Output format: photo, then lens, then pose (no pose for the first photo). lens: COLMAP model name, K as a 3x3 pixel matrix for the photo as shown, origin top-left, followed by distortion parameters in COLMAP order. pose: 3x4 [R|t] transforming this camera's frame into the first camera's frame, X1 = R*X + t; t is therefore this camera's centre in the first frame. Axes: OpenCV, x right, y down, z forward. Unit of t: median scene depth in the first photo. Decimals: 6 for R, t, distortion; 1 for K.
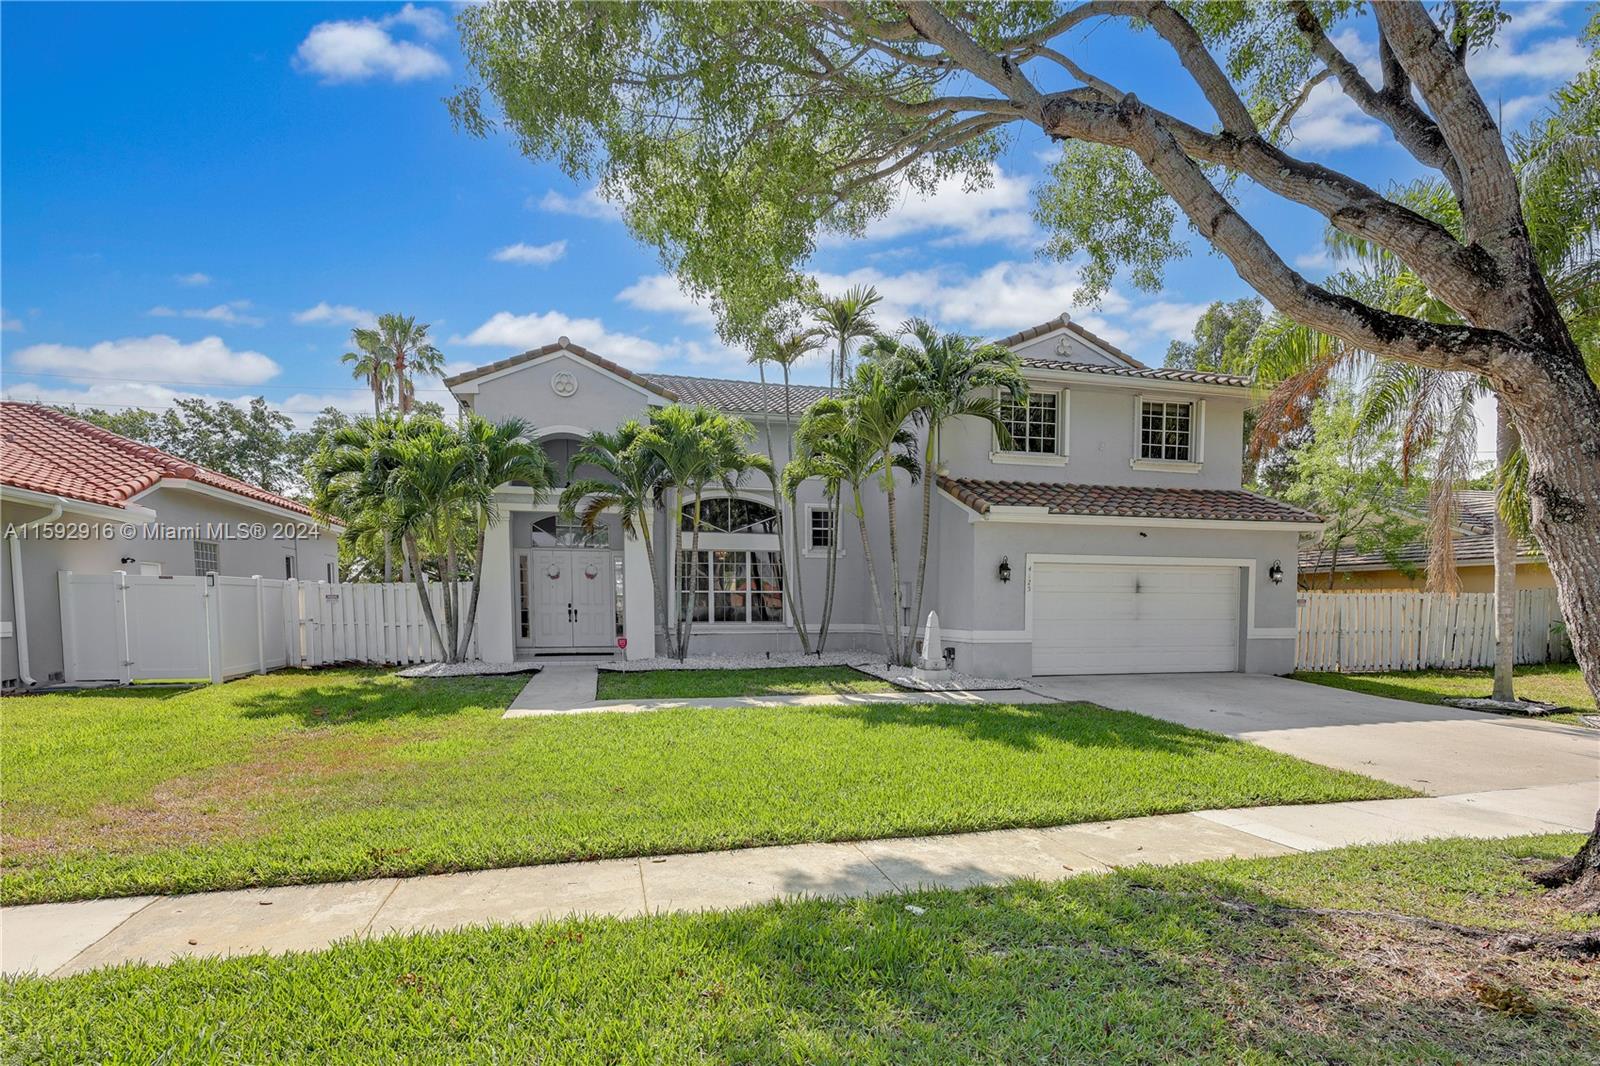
lens RADIAL K [[751.4, 0, 800.0], [0, 751.4, 533.0], [0, 0, 1]] dist [0.001733, 0.000574]
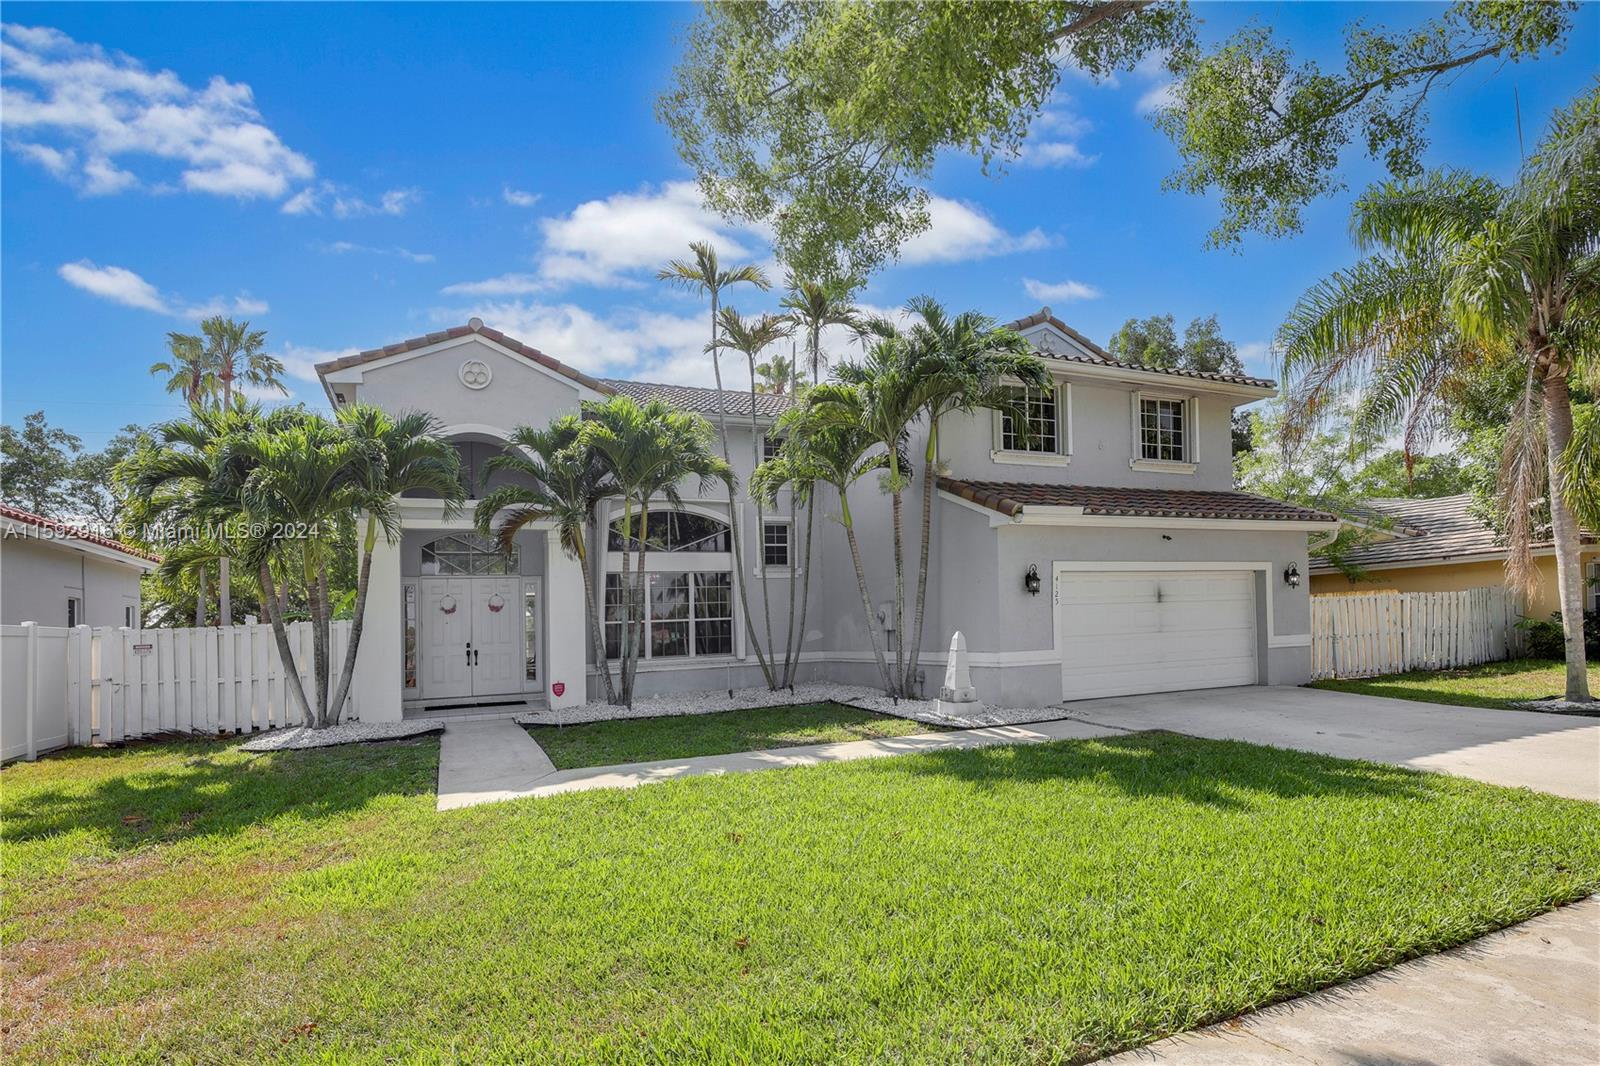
lens RADIAL K [[743.1, 0, 793.5], [0, 743.1, 503.0], [0, 0, 1]] dist [0.001165, 0.000057]
pose [[0.984152, -0.010477, 0.177020, -0.133466], [0.024478, 0.996723, -0.077096, 0.016839], [-0.175632, 0.080207, 0.981183, 0.170773]]
